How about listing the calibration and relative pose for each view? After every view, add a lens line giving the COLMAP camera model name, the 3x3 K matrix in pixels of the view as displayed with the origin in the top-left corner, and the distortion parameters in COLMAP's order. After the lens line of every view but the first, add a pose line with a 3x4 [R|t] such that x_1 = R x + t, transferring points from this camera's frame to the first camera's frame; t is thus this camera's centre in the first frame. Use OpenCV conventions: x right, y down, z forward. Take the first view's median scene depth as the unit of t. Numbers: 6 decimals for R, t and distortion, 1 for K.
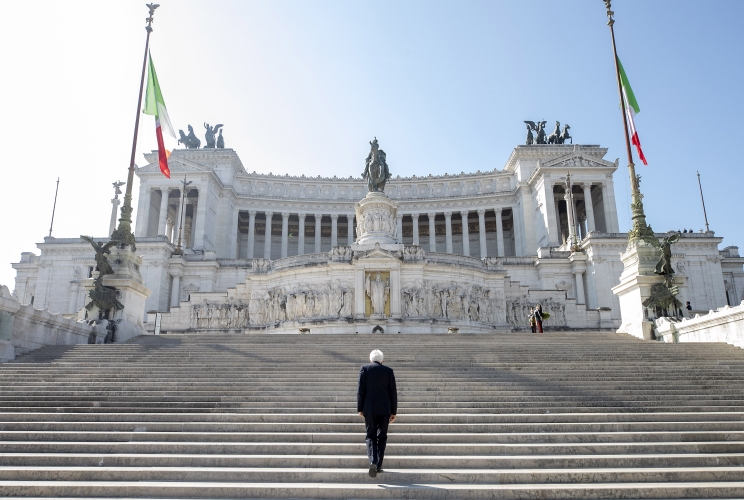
lens RADIAL K [[502.6, 0, 365.7], [0, 502.6, 293.6], [0, 0, 1]] dist [-0.037027, 0.013906]
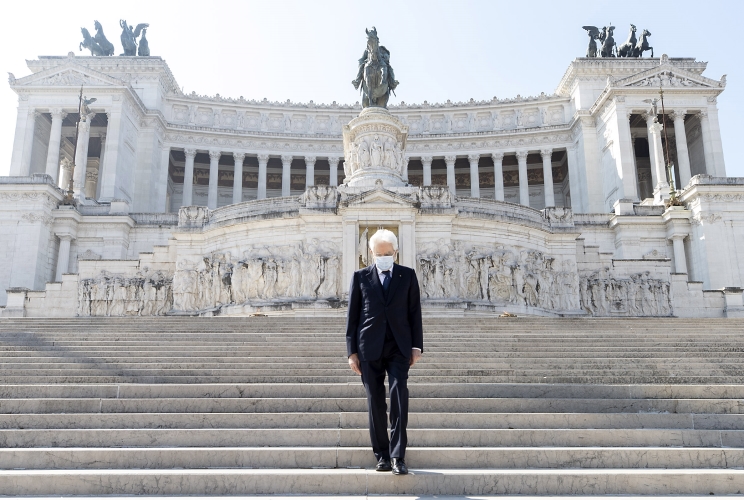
lens RADIAL K [[701.9, 0, 371.9], [0, 701.9, 267.9], [0, 0, 1]] dist [0.005889, 0.000000]
pose [[0.999632, 0.006497, 0.026337, -0.006887], [-0.006252, 0.999937, -0.009339, 0.014359], [-0.026396, 0.009171, 0.999609, 0.111160]]
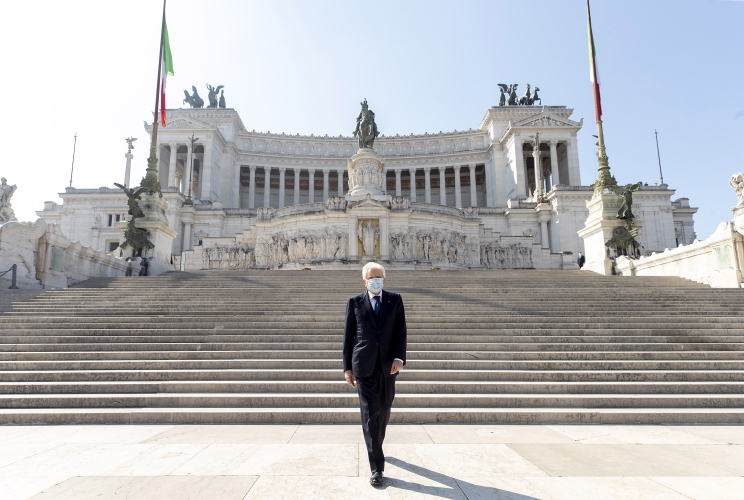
lens RADIAL K [[443.3, 0, 356.7], [0, 443.3, 269.5], [0, 0, 1]] dist [0.007032, -0.002487]
pose [[0.999950, 0.001772, 0.009792, -0.011248], [-0.002392, 0.997964, 0.063732, 0.005304], [-0.009659, -0.063752, 0.997919, -0.010096]]
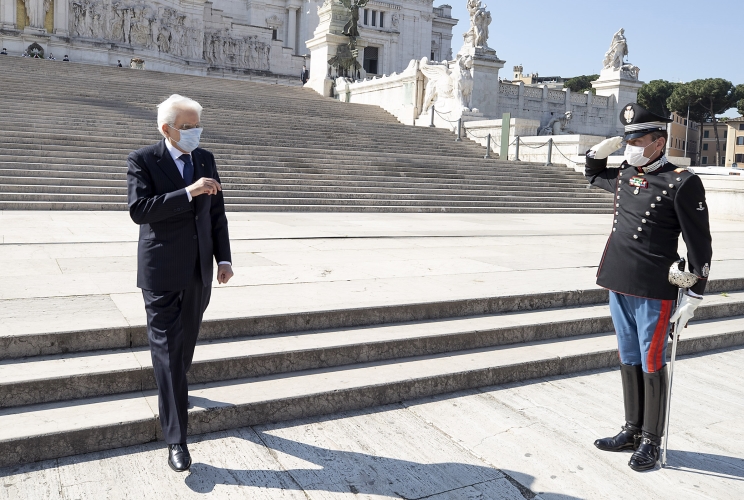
lens RADIAL K [[637.4, 0, 345.7], [0, 637.4, 213.2], [0, 0, 1]] dist [0.001411, 0.007612]
pose [[0.878919, 0.004642, 0.476948, -0.018945], [-0.148324, 0.953034, 0.264056, -0.013327], [-0.453322, -0.302827, 0.838328, -0.090311]]
